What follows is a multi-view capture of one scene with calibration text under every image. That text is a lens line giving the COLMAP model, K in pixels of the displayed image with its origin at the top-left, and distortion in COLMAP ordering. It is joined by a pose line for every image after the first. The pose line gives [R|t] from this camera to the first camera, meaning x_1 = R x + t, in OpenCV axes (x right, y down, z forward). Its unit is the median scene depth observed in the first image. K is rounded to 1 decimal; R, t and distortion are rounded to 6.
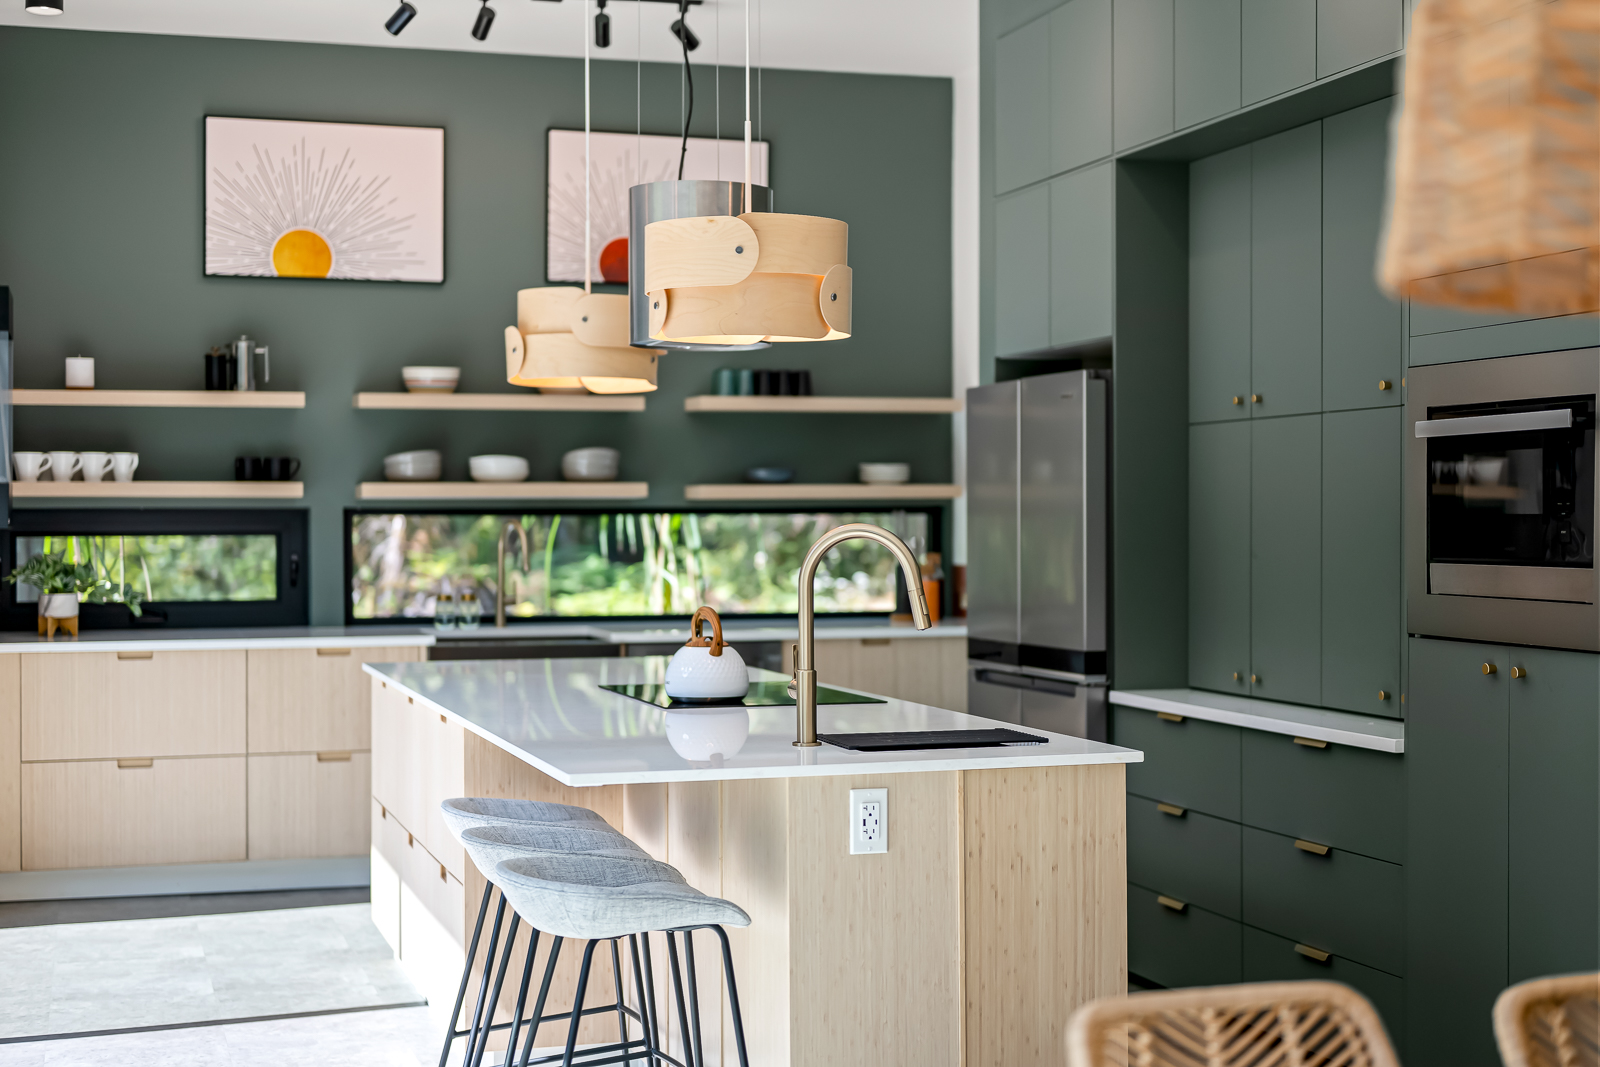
lens RADIAL K [[2343.5, 0, 800.0], [0, 2343.5, 533.5], [0, 0, 1]] dist [-0.012655, 0.001875]
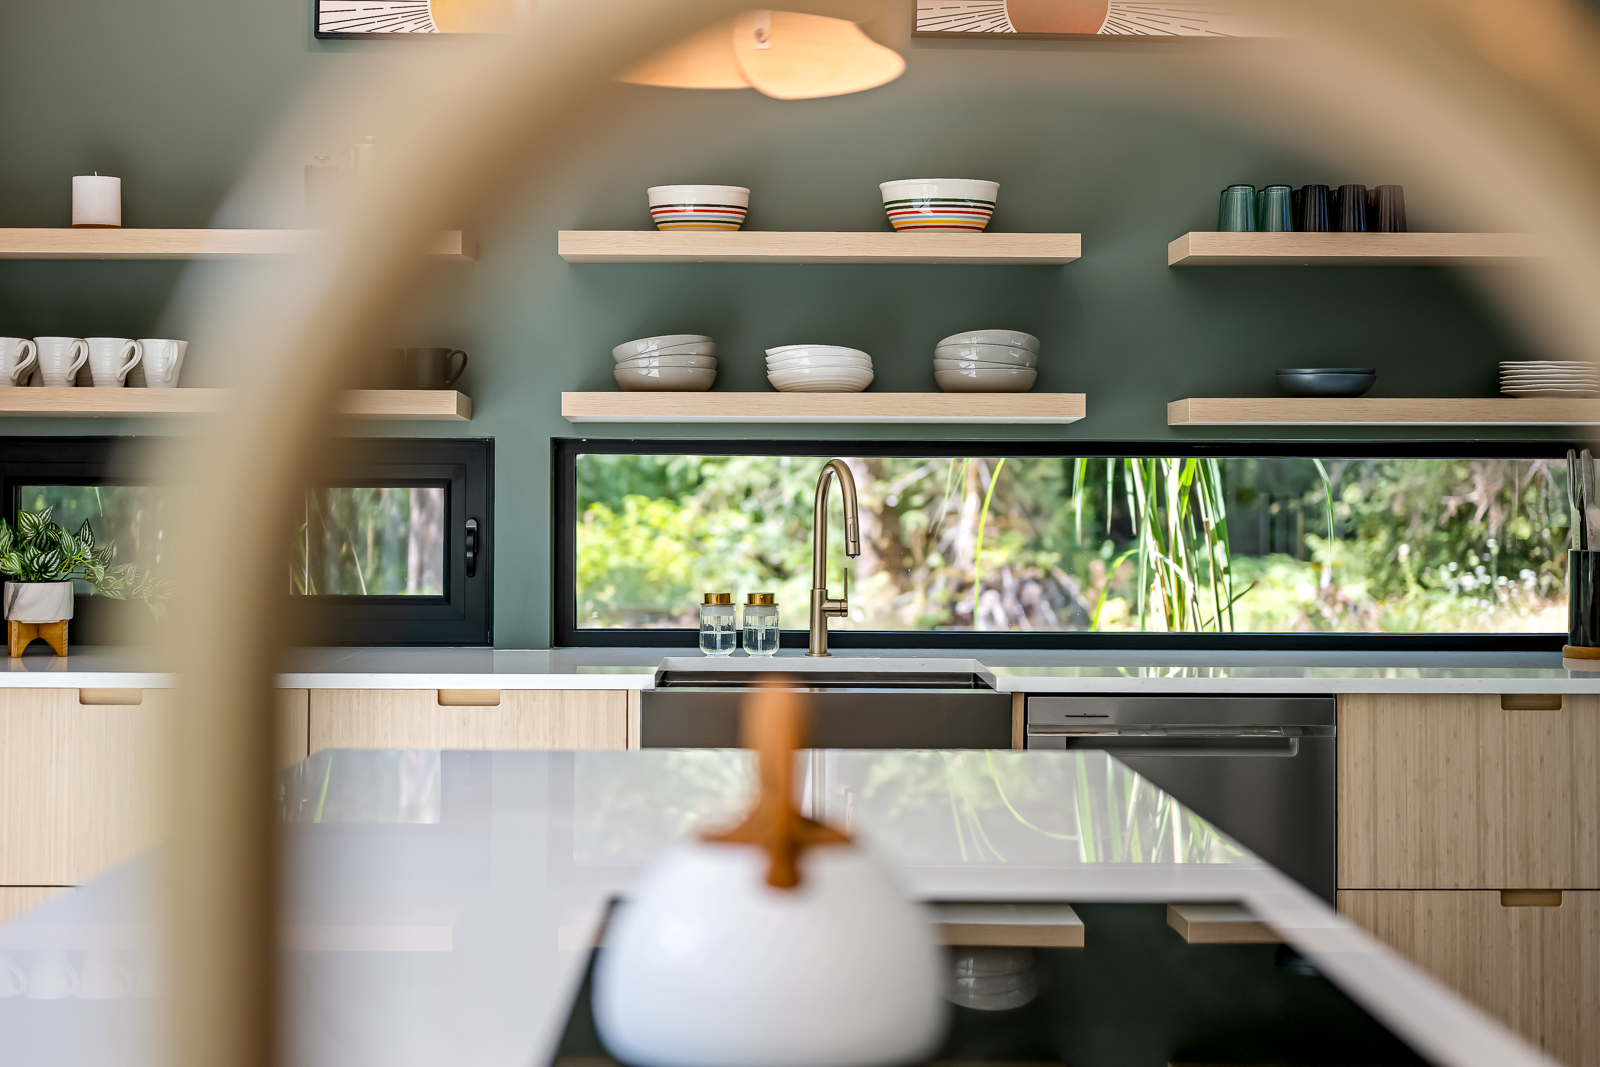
lens RADIAL K [[2343.5, 0, 800.0], [0, 2343.5, 533.5], [0, 0, 1]] dist [-0.012655, 0.001875]
pose [[0.961105, 0.011529, -0.275944, 0.020348], [-0.010381, 0.999930, 0.005618, 0.008297], [0.275990, -0.002535, 0.961157, 0.467778]]
